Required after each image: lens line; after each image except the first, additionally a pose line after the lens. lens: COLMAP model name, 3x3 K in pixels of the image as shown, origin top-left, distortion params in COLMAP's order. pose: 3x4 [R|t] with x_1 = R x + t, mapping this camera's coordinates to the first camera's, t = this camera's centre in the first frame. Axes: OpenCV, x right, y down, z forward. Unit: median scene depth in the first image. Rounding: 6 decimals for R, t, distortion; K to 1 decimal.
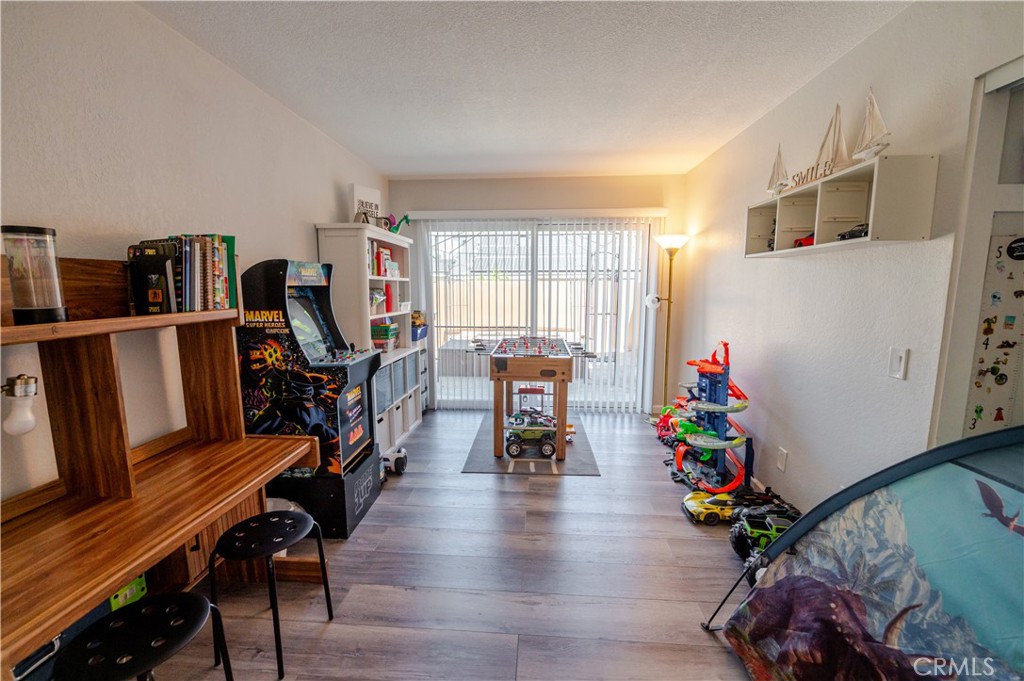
lens RADIAL K [[413.9, 0, 512.0], [0, 413.9, 340.5], [0, 0, 1]] dist [-0.000856, -0.000049]
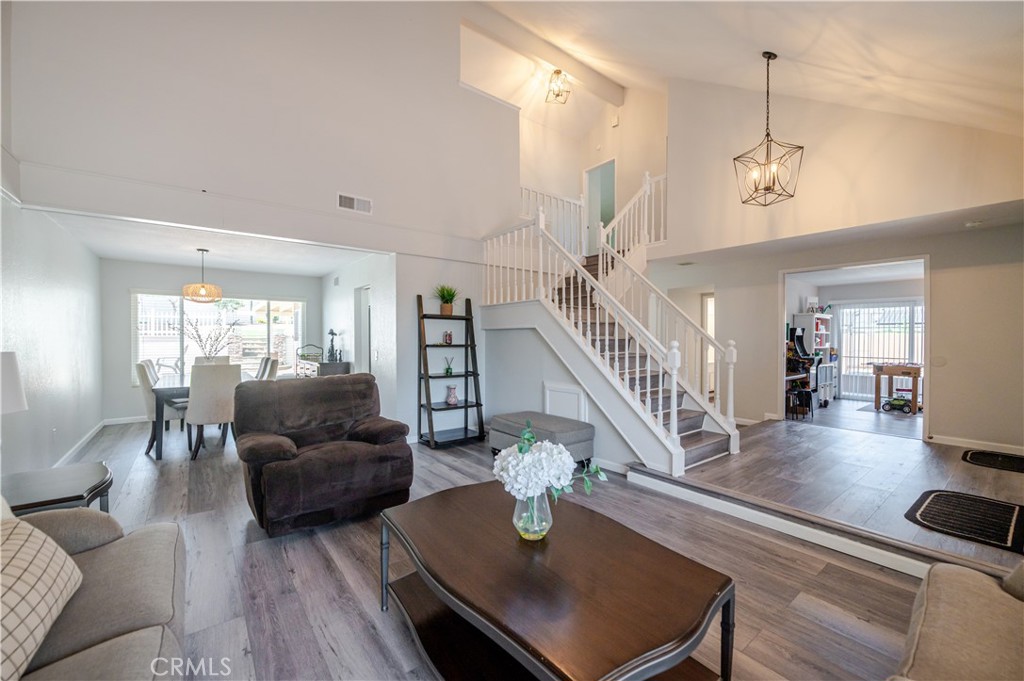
lens RADIAL K [[413.9, 0, 512.0], [0, 413.9, 340.5], [0, 0, 1]] dist [-0.000856, -0.000049]
pose [[0.669768, 0.008226, -0.742525, 0.289448], [-0.098889, 0.992020, -0.078209, 0.263569], [0.735957, 0.125810, 0.665237, -1.930192]]
